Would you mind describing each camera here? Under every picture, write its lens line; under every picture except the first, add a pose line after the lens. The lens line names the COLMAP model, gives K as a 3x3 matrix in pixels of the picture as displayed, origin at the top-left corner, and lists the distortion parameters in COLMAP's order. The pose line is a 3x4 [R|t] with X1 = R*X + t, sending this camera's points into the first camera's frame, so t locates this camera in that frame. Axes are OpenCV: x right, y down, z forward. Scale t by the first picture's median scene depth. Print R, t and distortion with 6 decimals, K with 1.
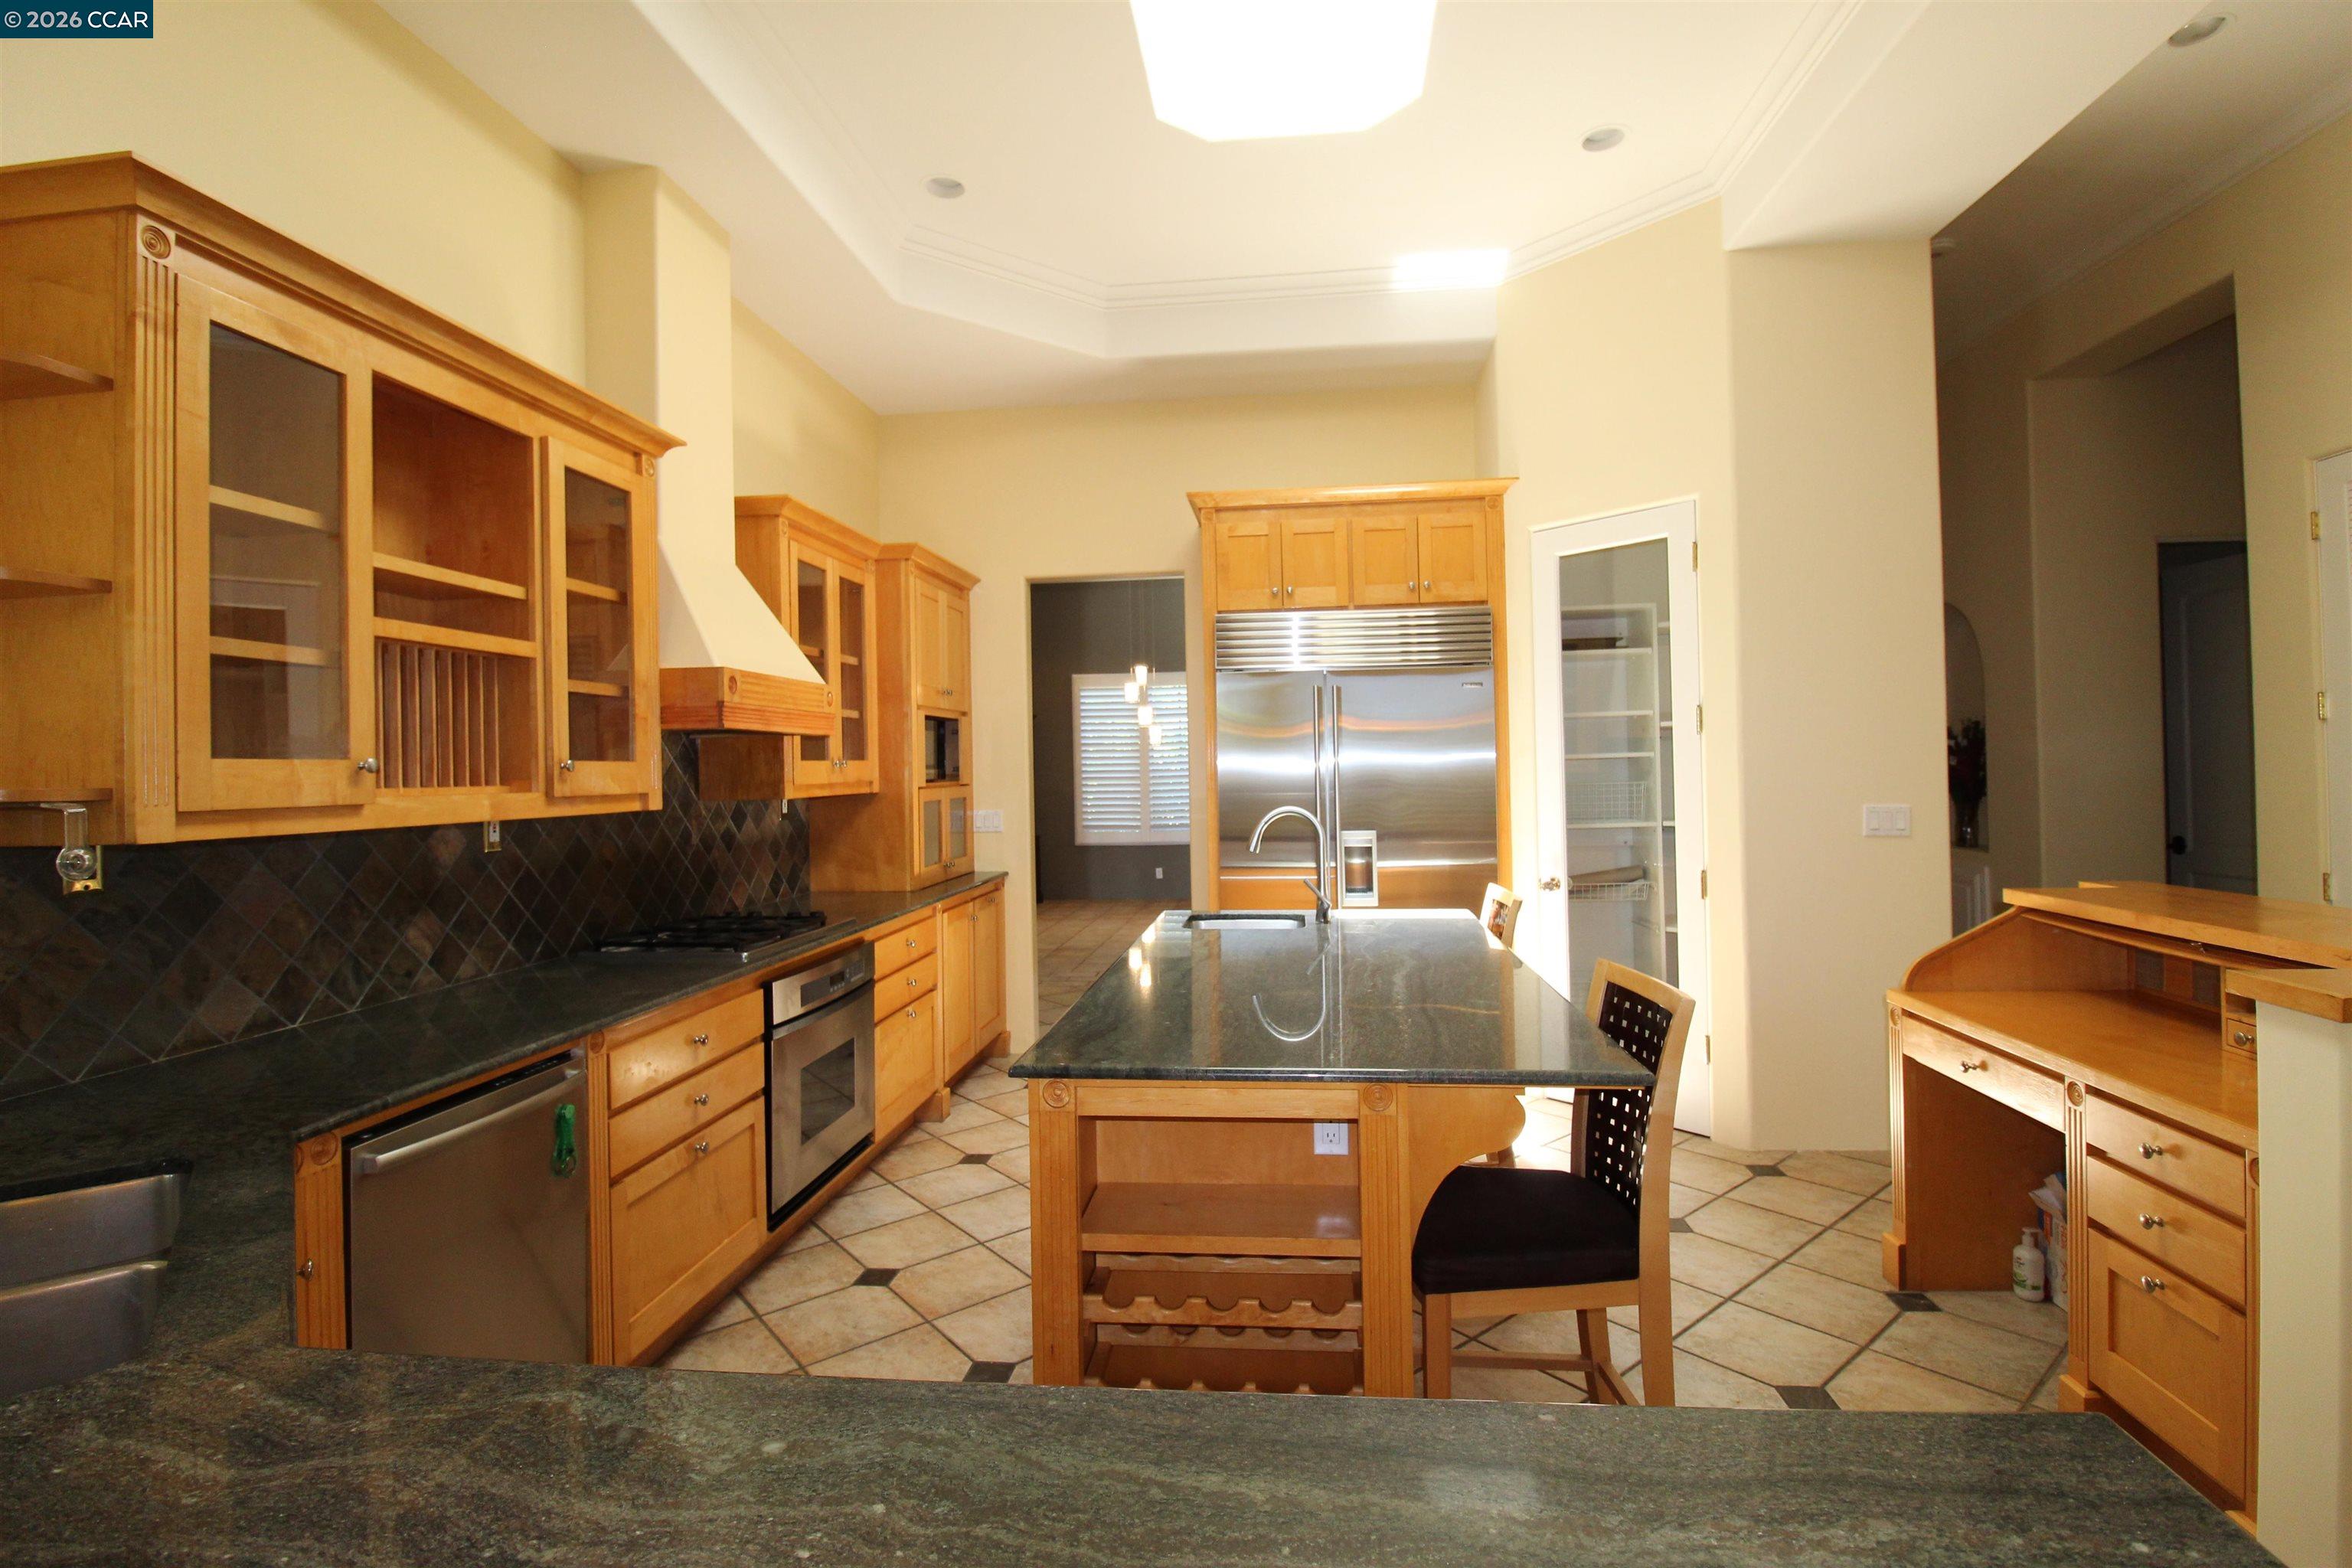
lens RADIAL K [[1088.8, 0, 1198.5], [0, 1088.8, 755.3], [0, 0, 1]] dist [-0.001472, -0.012822]
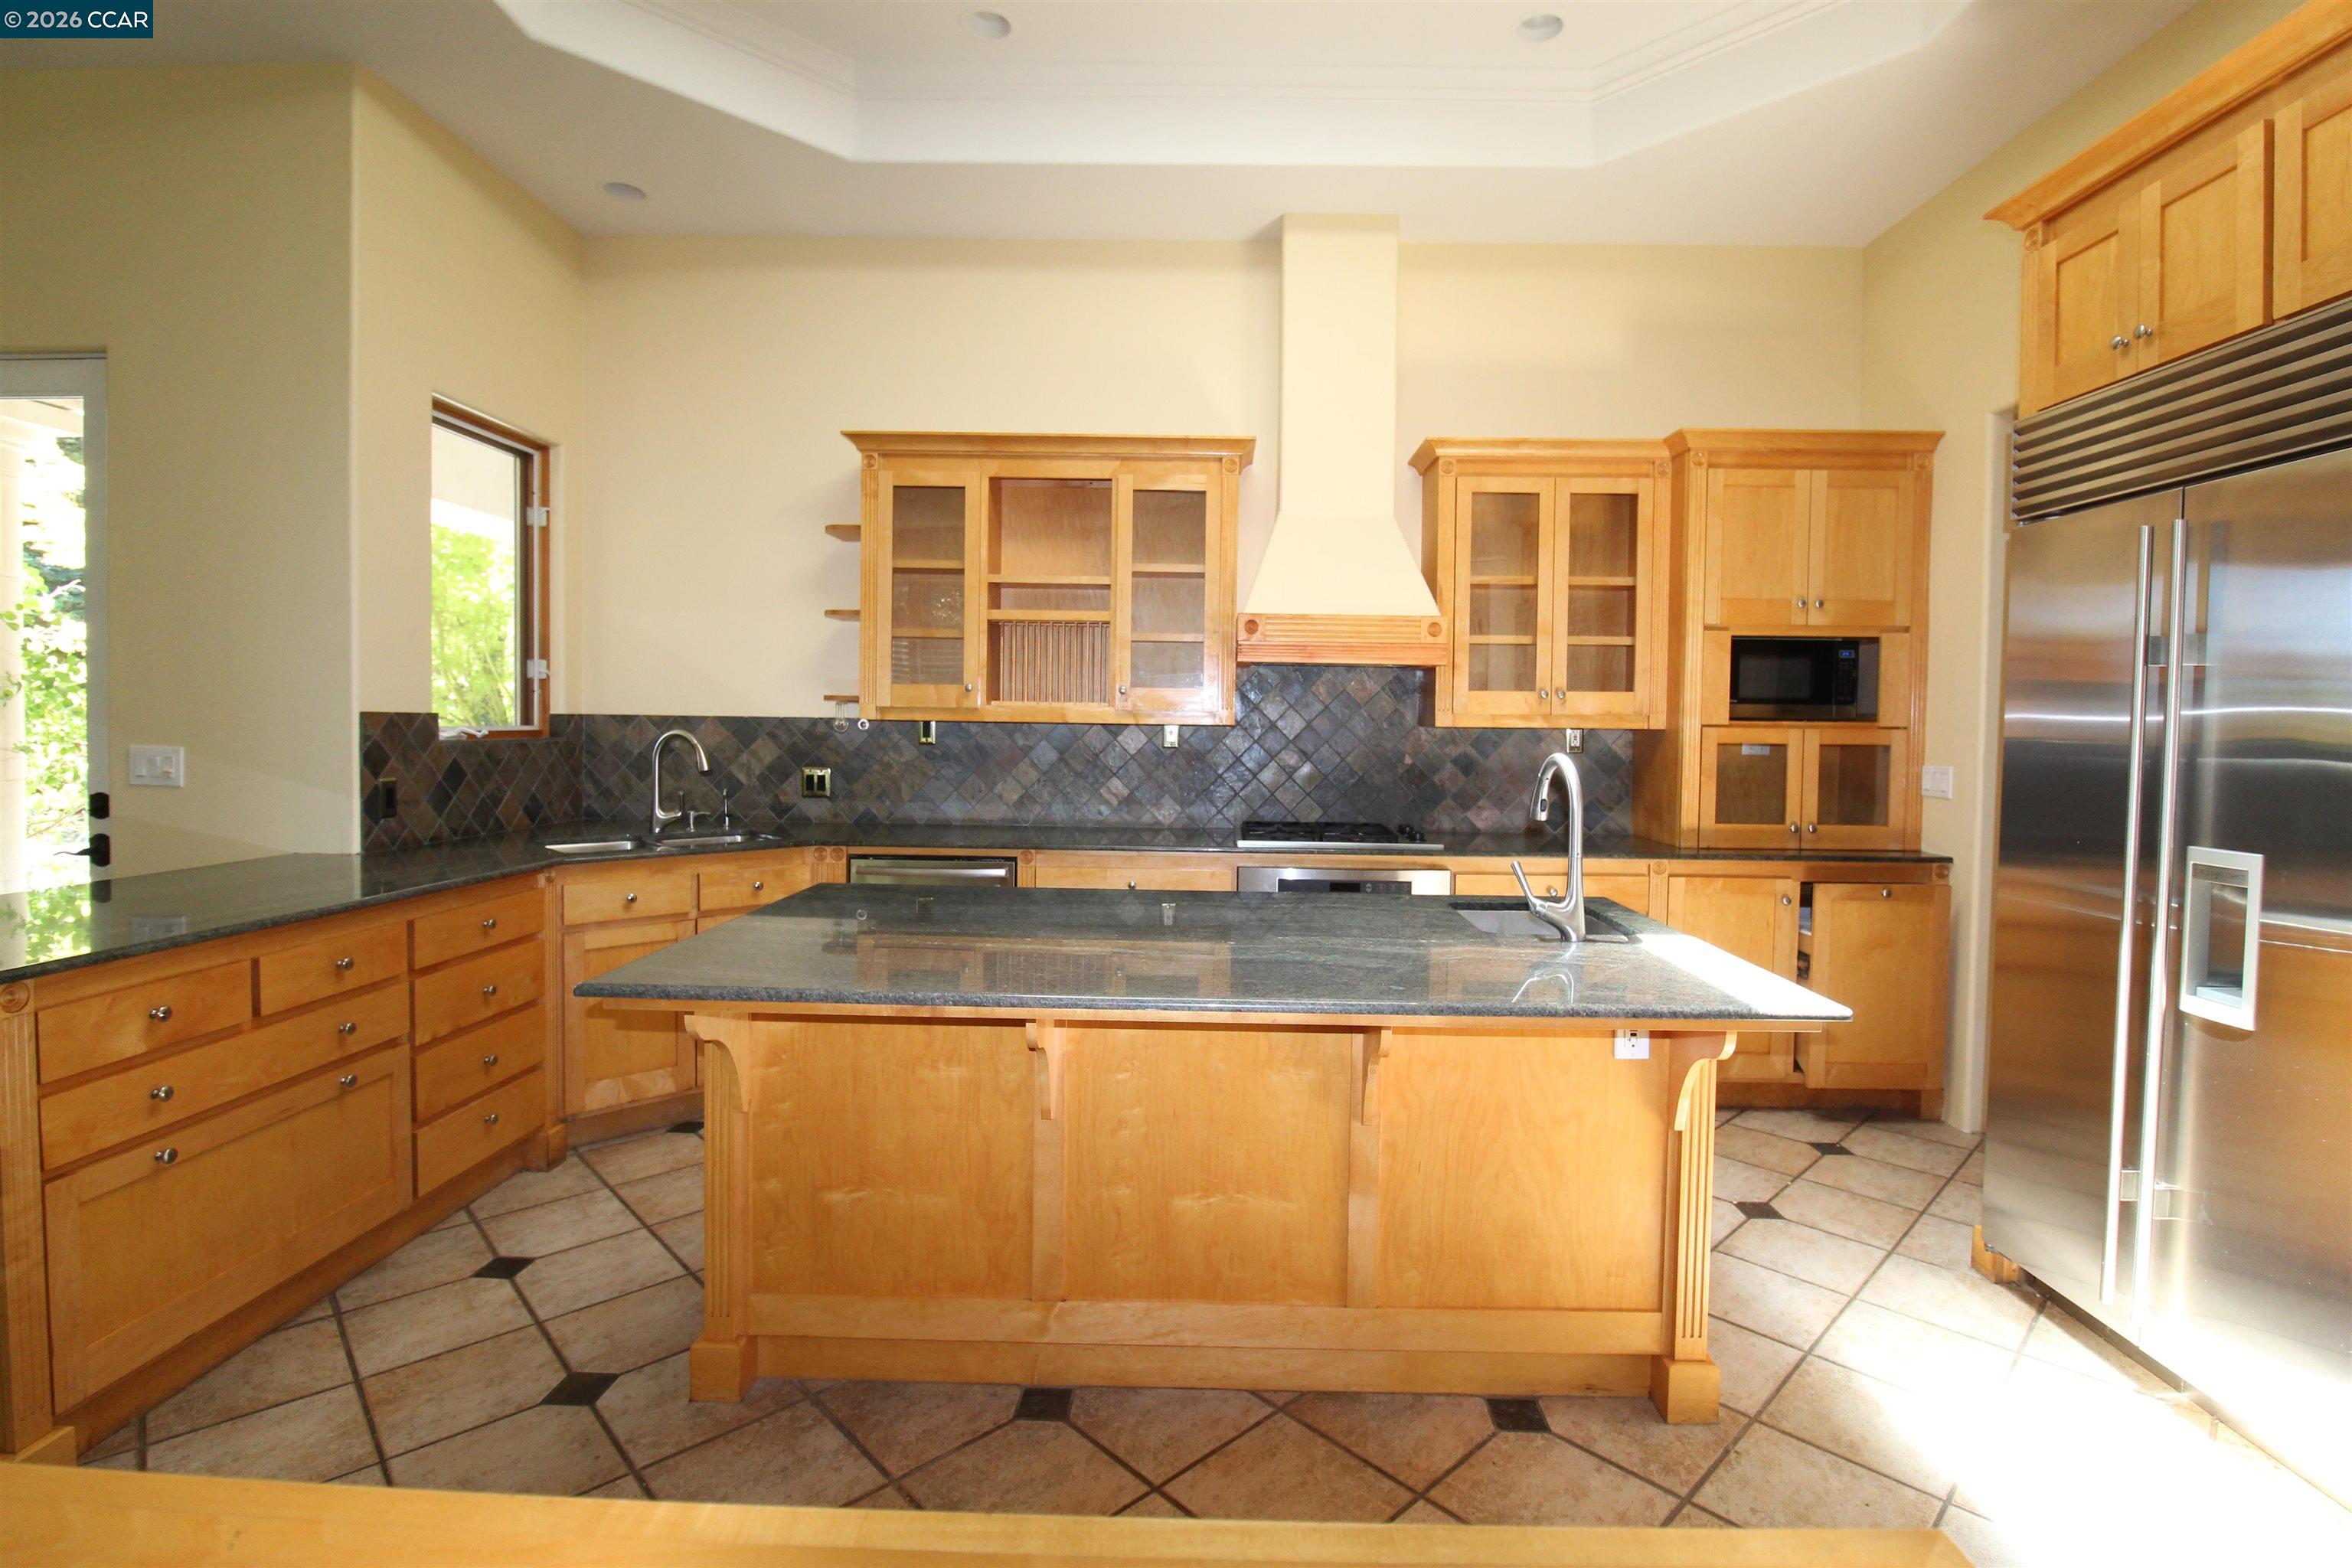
lens RADIAL K [[1088.8, 0, 1198.5], [0, 1088.8, 755.3], [0, 0, 1]] dist [-0.001472, -0.012822]
pose [[0.084199, 0.048468, -0.995270, 0.683041], [-0.006295, 0.998822, 0.048109, 0.019864], [0.996429, 0.002215, 0.084405, 0.705829]]
